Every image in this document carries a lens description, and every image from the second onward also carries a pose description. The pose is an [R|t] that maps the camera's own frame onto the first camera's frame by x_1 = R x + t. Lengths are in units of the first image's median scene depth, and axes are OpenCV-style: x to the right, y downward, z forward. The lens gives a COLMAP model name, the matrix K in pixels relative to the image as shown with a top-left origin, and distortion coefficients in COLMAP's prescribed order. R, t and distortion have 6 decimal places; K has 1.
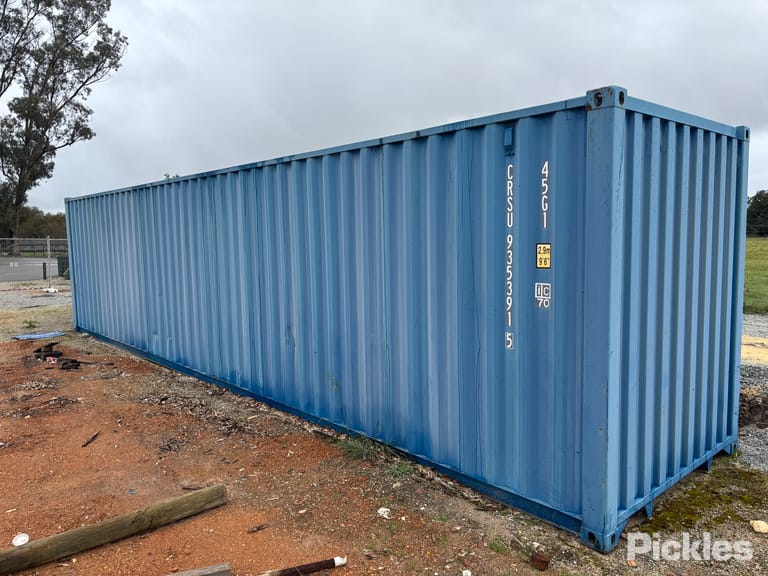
lens RADIAL K [[590.5, 0, 381.8], [0, 590.5, 273.5], [0, 0, 1]] dist [0.058239, -0.068810]
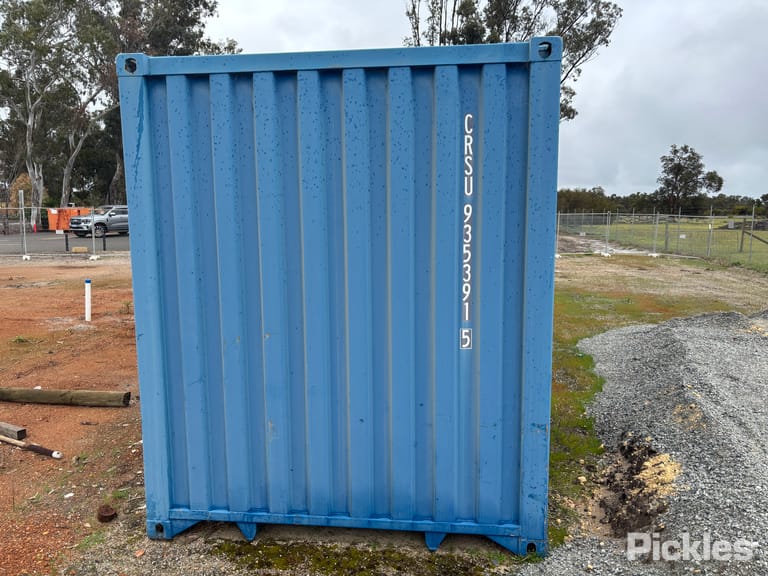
lens RADIAL K [[611.1, 0, 384.0], [0, 611.1, 288.0], [0, 0, 1]] dist [-0.007070, -0.001230]
pose [[0.656338, 0.103645, -0.747314, 0.754999], [-0.062644, 0.994585, 0.082921, -0.015726], [0.751862, -0.007610, 0.659277, 0.377442]]
